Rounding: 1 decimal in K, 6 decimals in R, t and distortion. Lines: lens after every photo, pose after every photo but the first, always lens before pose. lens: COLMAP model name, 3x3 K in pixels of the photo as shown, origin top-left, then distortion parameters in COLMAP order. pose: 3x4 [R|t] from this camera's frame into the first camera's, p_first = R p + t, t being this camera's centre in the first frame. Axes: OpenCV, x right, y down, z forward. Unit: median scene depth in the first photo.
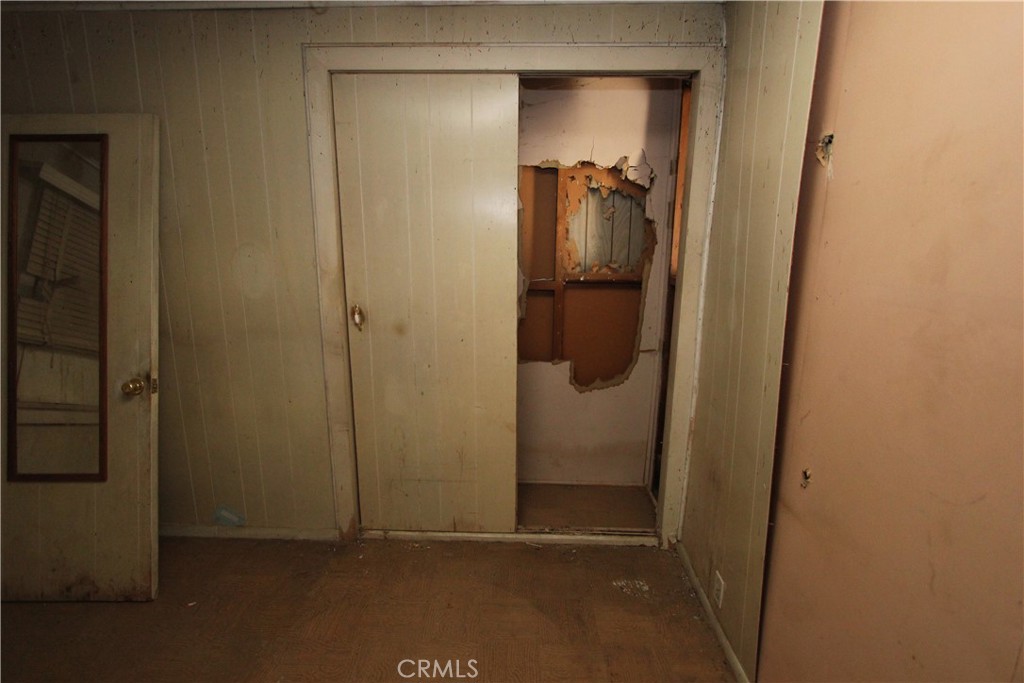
lens RADIAL K [[468.0, 0, 512.4], [0, 468.0, 333.0], [0, 0, 1]] dist [-0.016856, 0.000652]
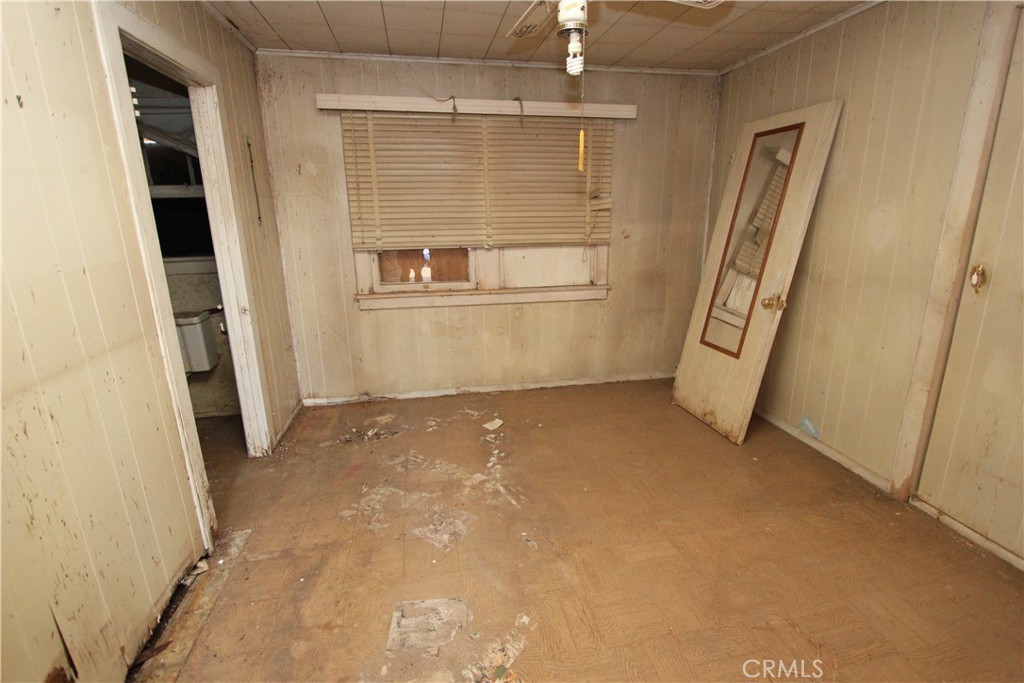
lens RADIAL K [[468.0, 0, 516.2], [0, 468.0, 346.2], [0, 0, 1]] dist [-0.016856, 0.000652]
pose [[0.213925, 0.257930, -0.942183, 0.373488], [-0.172081, 0.959378, 0.223566, 0.049921], [0.961574, 0.114305, 0.249620, -0.100779]]
